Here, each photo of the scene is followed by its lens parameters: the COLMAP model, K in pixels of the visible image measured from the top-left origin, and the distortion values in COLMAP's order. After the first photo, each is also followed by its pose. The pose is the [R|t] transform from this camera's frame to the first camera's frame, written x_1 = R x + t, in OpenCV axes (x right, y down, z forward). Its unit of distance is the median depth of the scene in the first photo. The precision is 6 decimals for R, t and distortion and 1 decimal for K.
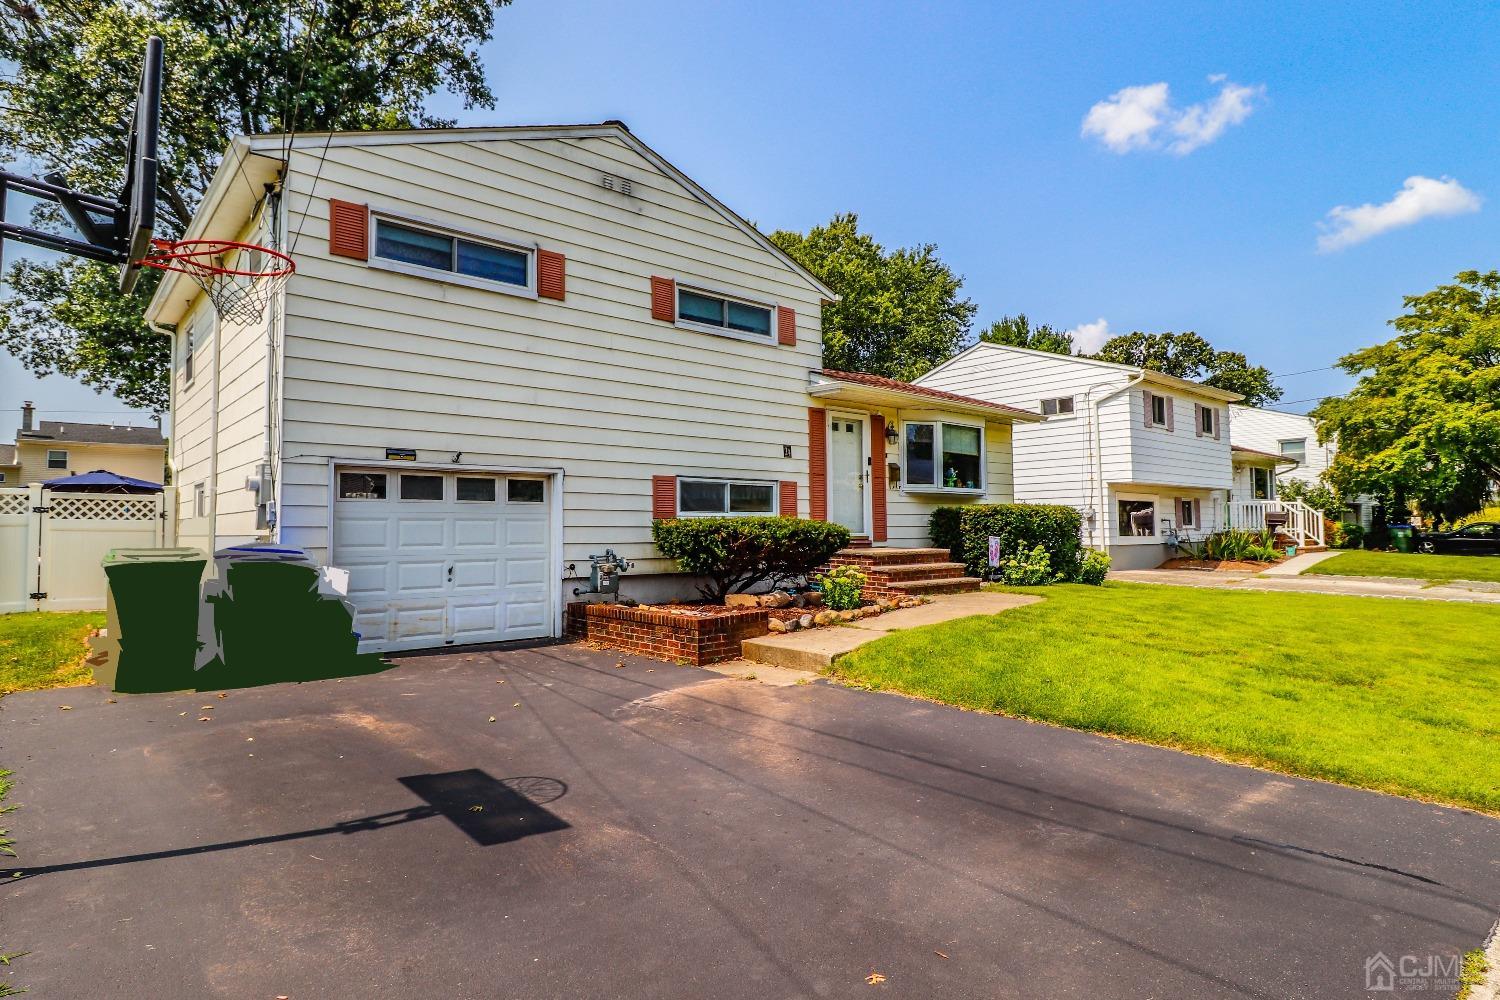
lens RADIAL K [[809.7, 0, 745.1], [0, 809.7, 478.6], [0, 0, 1]] dist [0.000182, -0.000066]
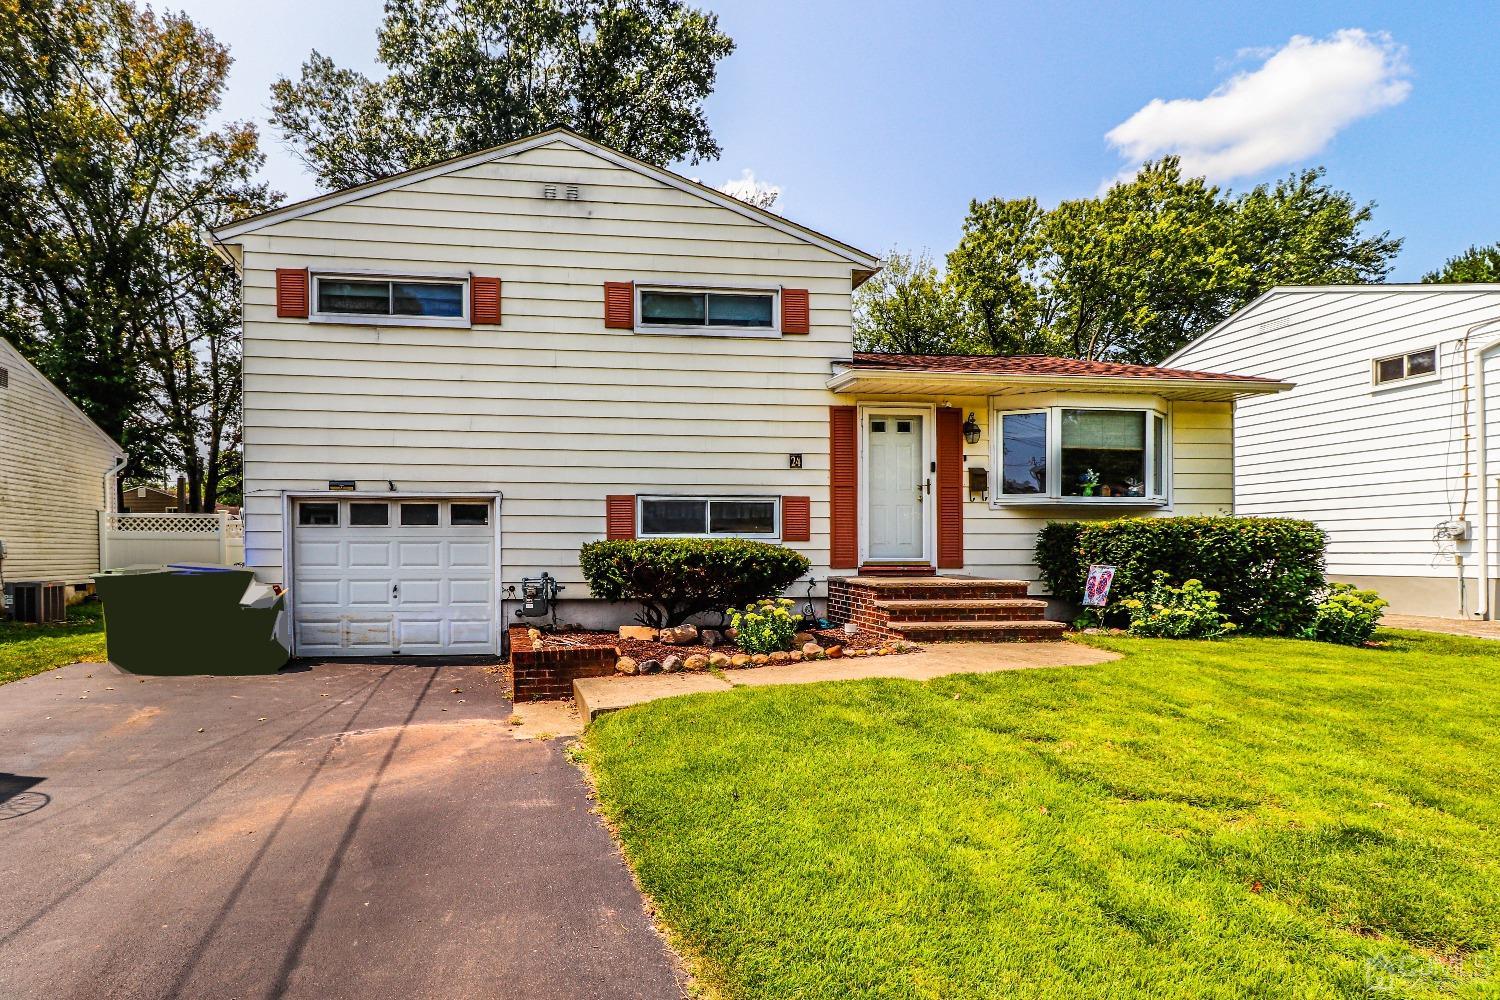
lens RADIAL K [[737.9, 0, 592.8], [0, 737.9, 550.5], [0, 0, 1]] dist [-0.003130, -0.003003]
pose [[0.826284, 0.006549, -0.563216, 0.309196], [0.031465, 0.997834, 0.057764, 0.008531], [0.562374, -0.065451, 0.824288, 0.232964]]
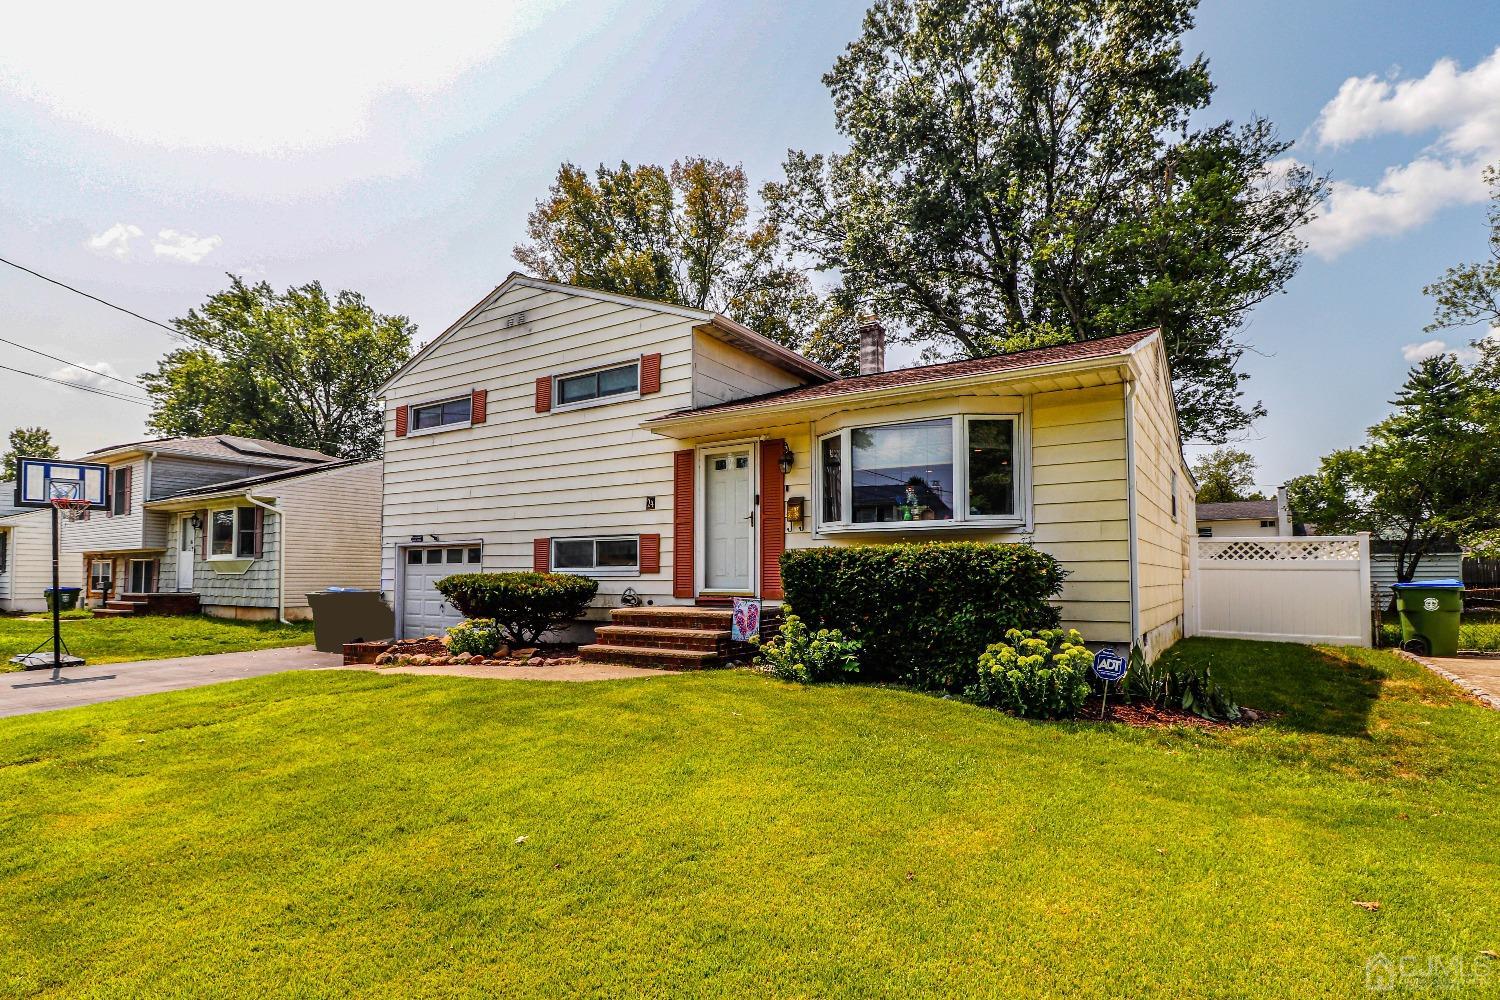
lens RADIAL K [[771.5, 0, 748.7], [0, 771.5, 536.6], [0, 0, 1]] dist [-0.000986, -0.015951]
pose [[0.276880, -0.044971, -0.959852, 0.959178], [0.059220, 0.997804, -0.029666, 0.040365], [0.959078, -0.048629, 0.278935, 0.842793]]
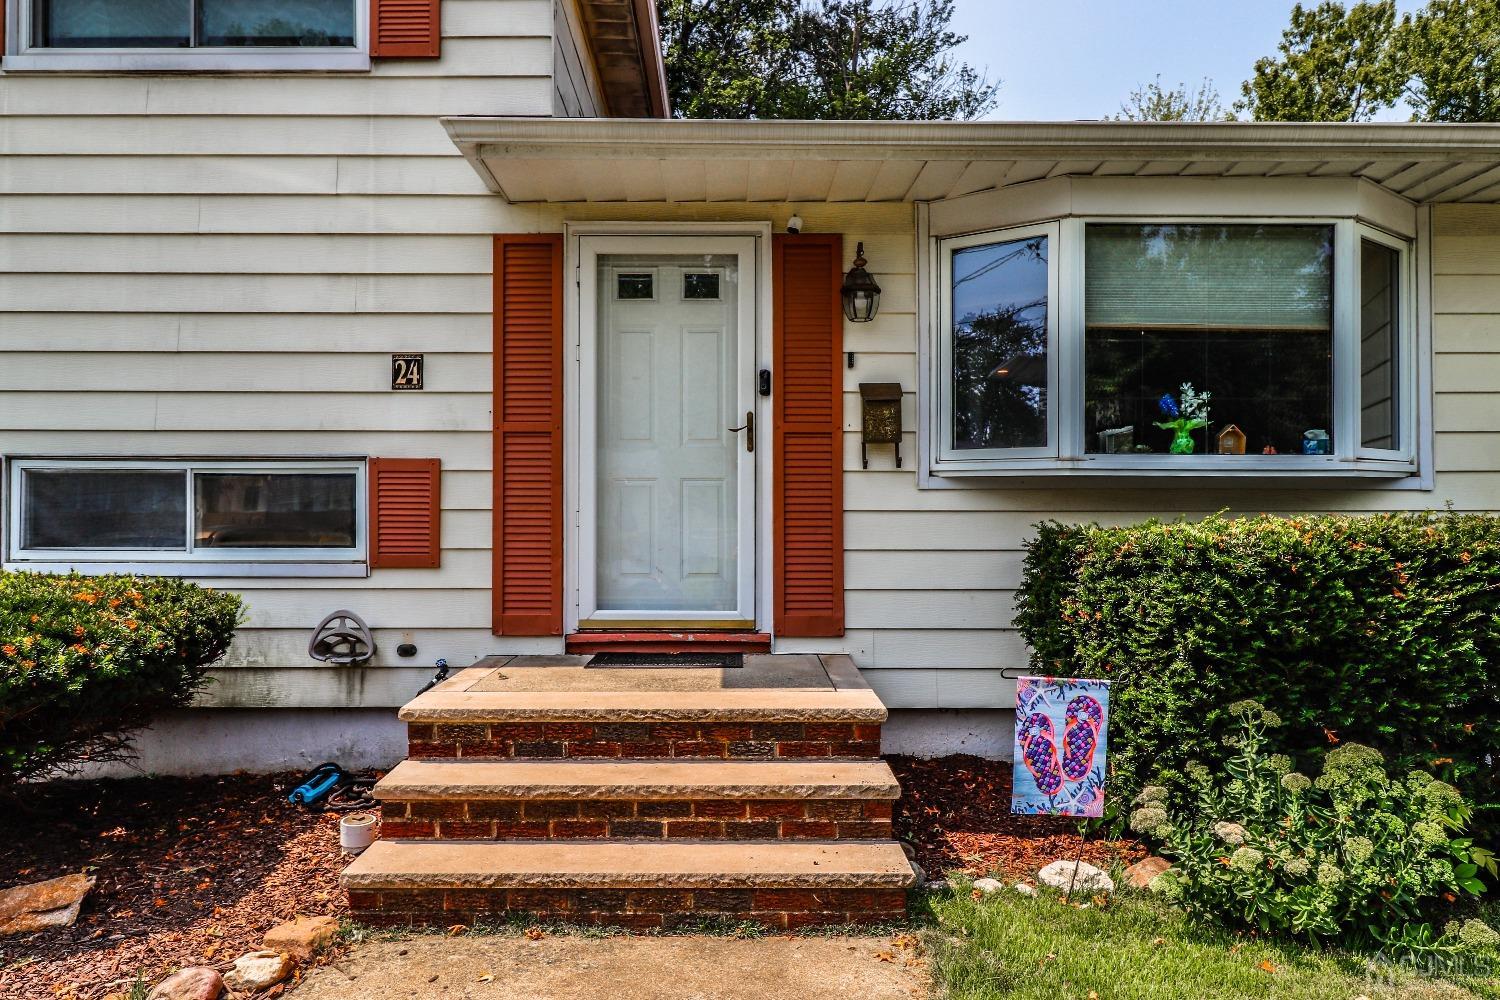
lens RADIAL K [[933.2, 0, 730.7], [0, 933.2, 519.6], [0, 0, 1]] dist [0.001680, 0.000248]
pose [[0.758875, 0.004783, -0.651218, 0.412731], [0.034822, 0.998244, 0.047910, 0.014886], [0.650304, -0.059034, 0.757377, 0.774364]]
